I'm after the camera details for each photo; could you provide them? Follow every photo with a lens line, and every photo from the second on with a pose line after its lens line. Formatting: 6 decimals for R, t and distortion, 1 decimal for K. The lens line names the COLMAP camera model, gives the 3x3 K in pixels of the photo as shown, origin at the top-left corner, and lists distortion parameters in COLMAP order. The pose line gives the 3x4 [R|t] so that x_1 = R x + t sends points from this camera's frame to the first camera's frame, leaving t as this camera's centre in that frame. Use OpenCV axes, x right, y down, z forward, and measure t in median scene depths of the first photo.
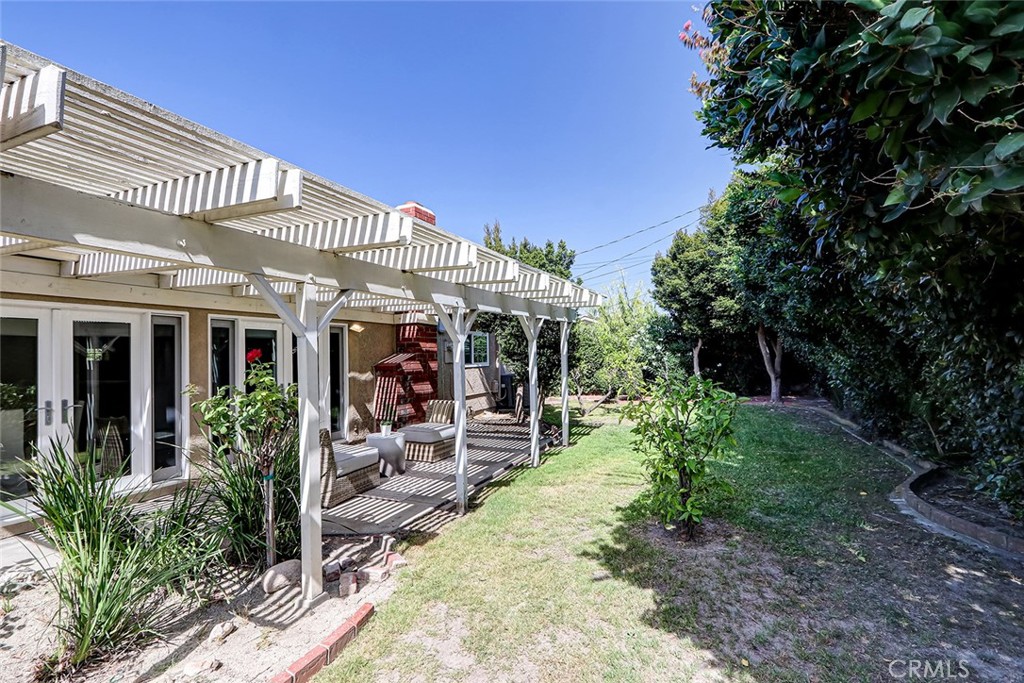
lens RADIAL K [[467.3, 0, 504.5], [0, 467.3, 345.3], [0, 0, 1]] dist [0.002232, -0.001738]
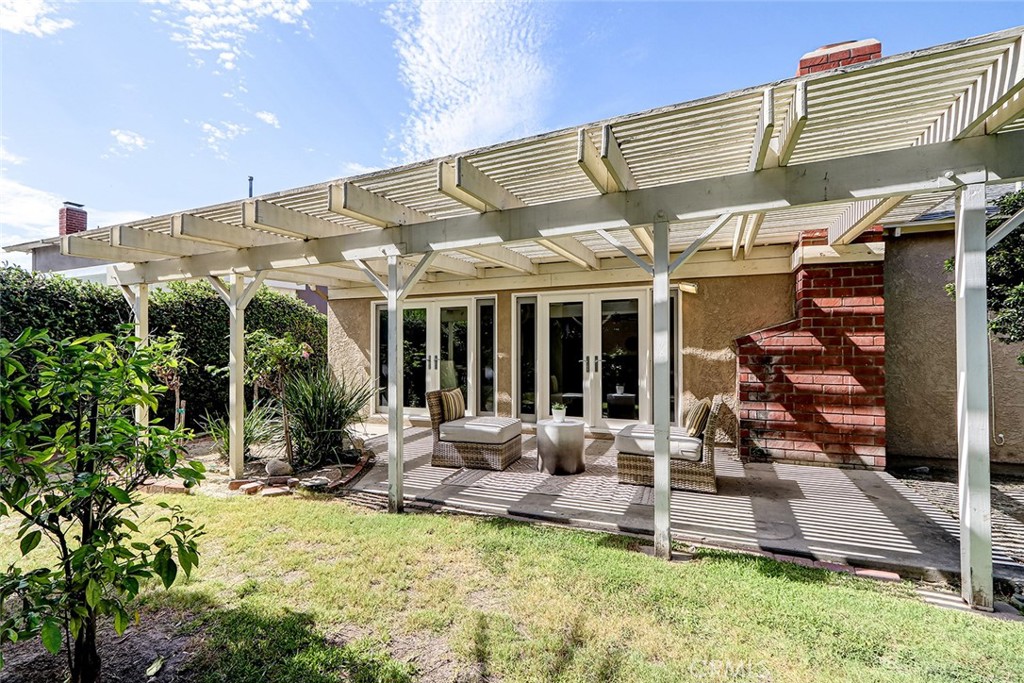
lens RADIAL K [[467.3, 0, 502.8], [0, 467.3, 344.5], [0, 0, 1]] dist [0.002232, -0.001738]
pose [[0.003385, 0.006908, -0.999970, 0.404375], [0.022233, 0.999728, 0.006981, 0.039254], [0.999747, -0.022256, 0.003231, 0.674829]]
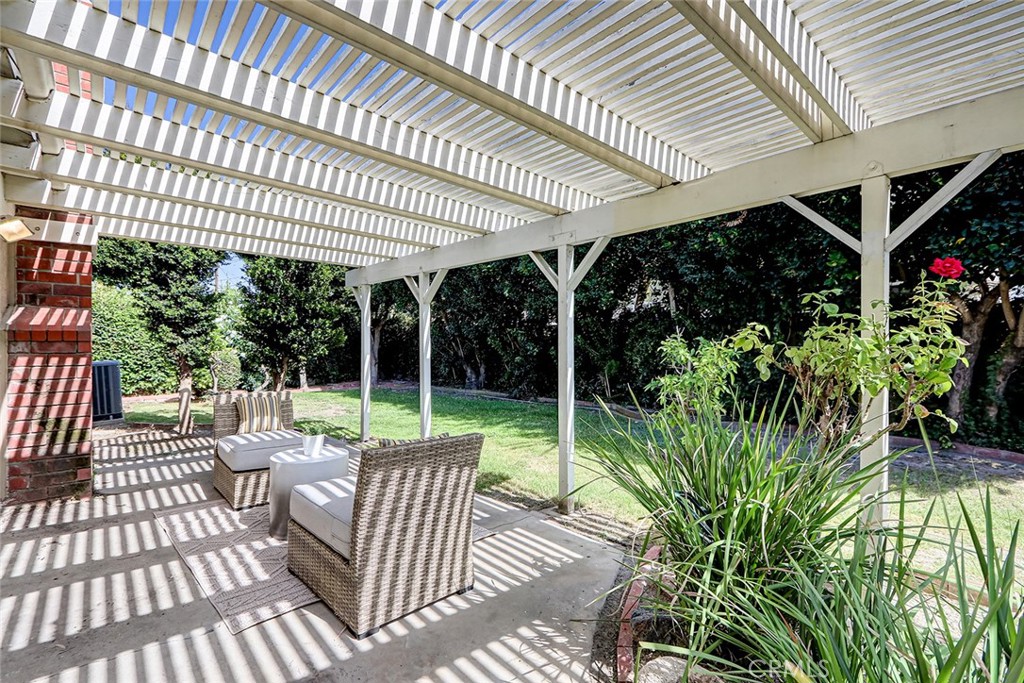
lens RADIAL K [[467.3, 0, 505.2], [0, 467.3, 341.9], [0, 0, 1]] dist [0.002232, -0.001738]
pose [[0.424992, 0.022562, 0.904916, -0.467695], [-0.023674, 0.999624, -0.013805, 0.050244], [-0.904888, -0.015556, 0.425366, 0.428139]]
